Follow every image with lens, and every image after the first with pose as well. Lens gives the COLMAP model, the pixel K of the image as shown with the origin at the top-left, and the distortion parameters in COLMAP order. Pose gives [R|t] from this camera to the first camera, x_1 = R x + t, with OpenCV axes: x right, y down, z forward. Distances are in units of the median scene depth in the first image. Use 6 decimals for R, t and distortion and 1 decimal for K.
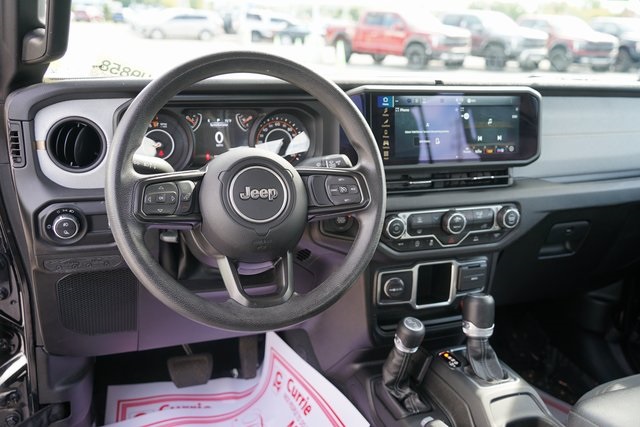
lens RADIAL K [[637.6, 0, 322.0], [0, 637.6, 209.9], [0, 0, 1]] dist [0.021802, 0.000000]
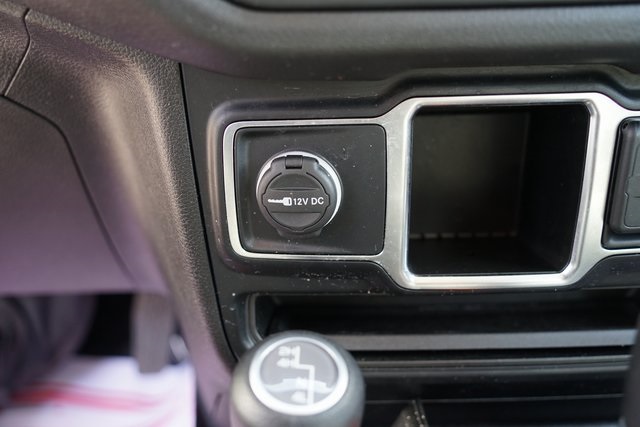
lens RADIAL K [[711.5, 0, 318.9], [0, 711.5, 211.7], [0, 0, 1]] dist [0.068467, 0.000000]
pose [[0.936025, 0.090131, -0.340197, 0.223977], [-0.040196, 0.987703, 0.151085, 0.094267], [0.349631, -0.127744, 0.928138, 0.807275]]
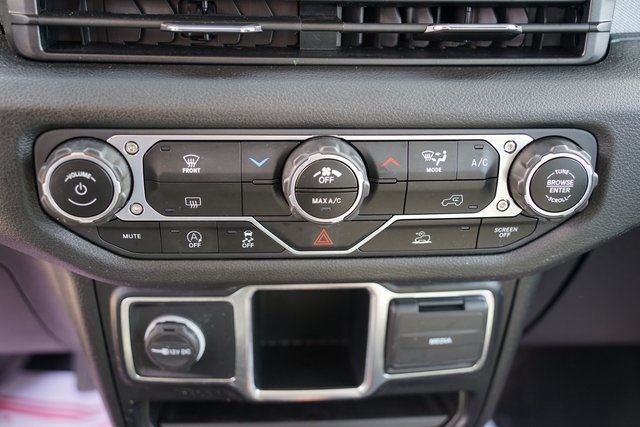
lens RADIAL K [[711.5, 0, 319.8], [0, 711.5, 214.3], [0, 0, 1]] dist [0.068467, 0.000000]
pose [[0.952825, 0.129985, -0.274279, 0.302392], [-0.071141, 0.974127, 0.214513, -0.035332], [0.295066, -0.184881, 0.937420, 0.720022]]
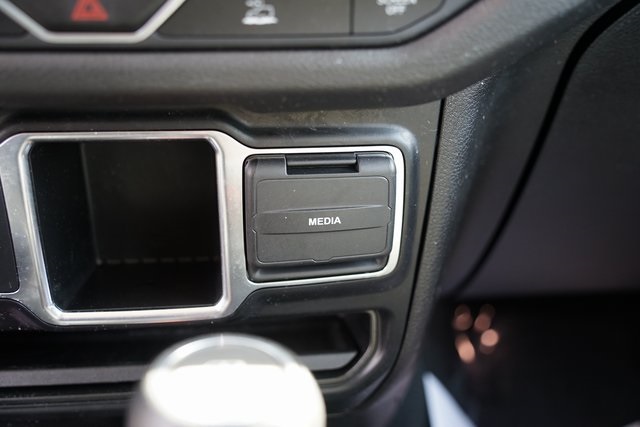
lens RADIAL K [[711.5, 0, 321.8], [0, 711.5, 214.8], [0, 0, 1]] dist [0.068467, 0.000000]
pose [[0.958075, 0.097866, -0.269287, 0.337536], [-0.050826, 0.983002, 0.176417, 0.068941], [0.281975, -0.155333, 0.946764, 0.855127]]
